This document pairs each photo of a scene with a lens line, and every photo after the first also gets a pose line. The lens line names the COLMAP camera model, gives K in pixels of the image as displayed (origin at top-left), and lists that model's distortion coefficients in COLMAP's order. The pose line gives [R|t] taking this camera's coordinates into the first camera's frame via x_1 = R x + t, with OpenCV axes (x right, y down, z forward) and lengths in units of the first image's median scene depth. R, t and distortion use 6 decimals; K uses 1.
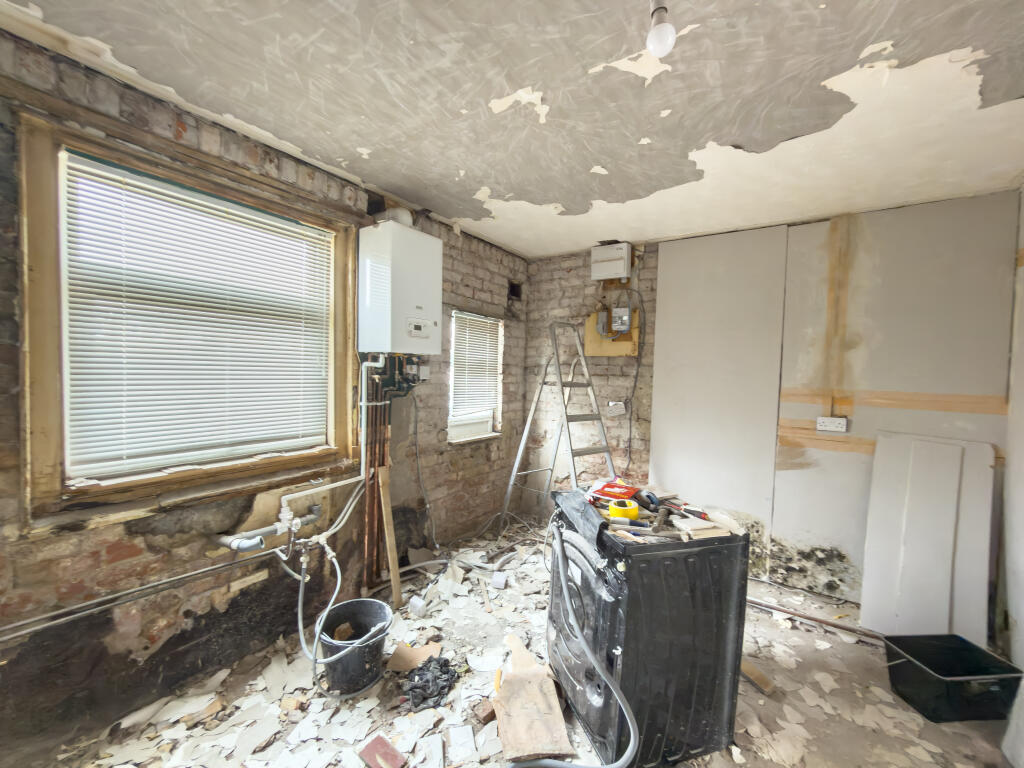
lens RADIAL K [[412.0, 0, 512.0], [0, 412.0, 384.0], [0, 0, 1]] dist [-0.002071, -0.000060]
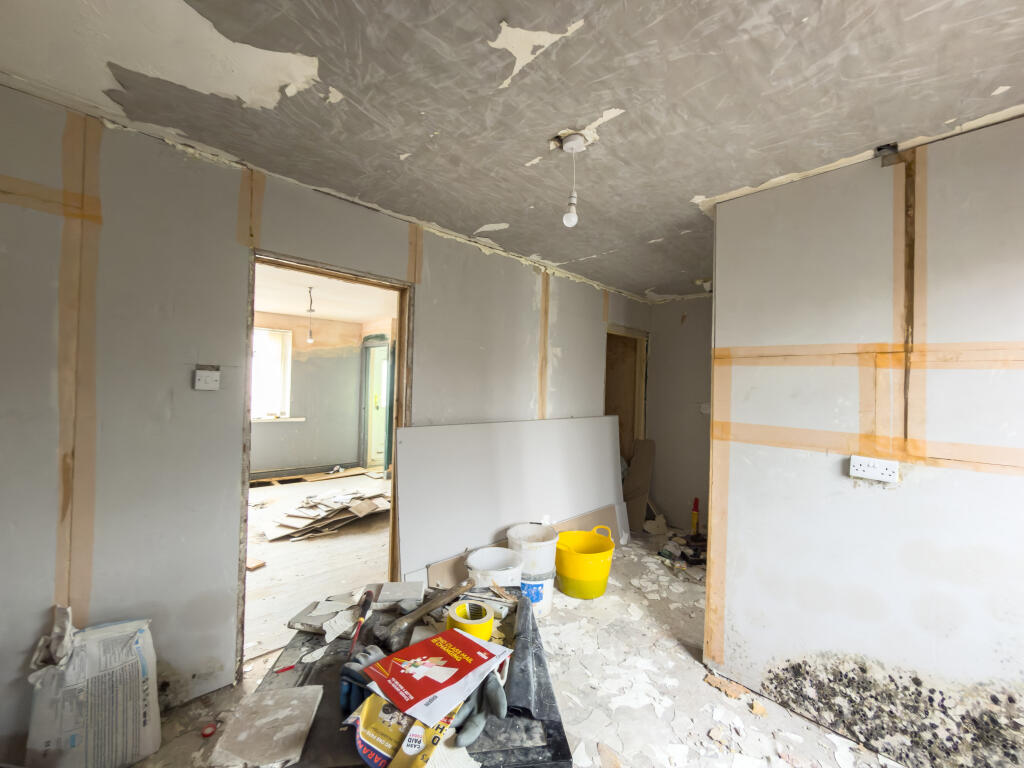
lens RADIAL K [[412.0, 0, 512.0], [0, 412.0, 384.0], [0, 0, 1]] dist [-0.002071, -0.000060]
pose [[-0.976850, -0.052346, 0.207421, 0.083391], [-0.047784, 0.998494, 0.026948, -0.051043], [-0.208519, 0.016413, -0.977881, 1.258911]]
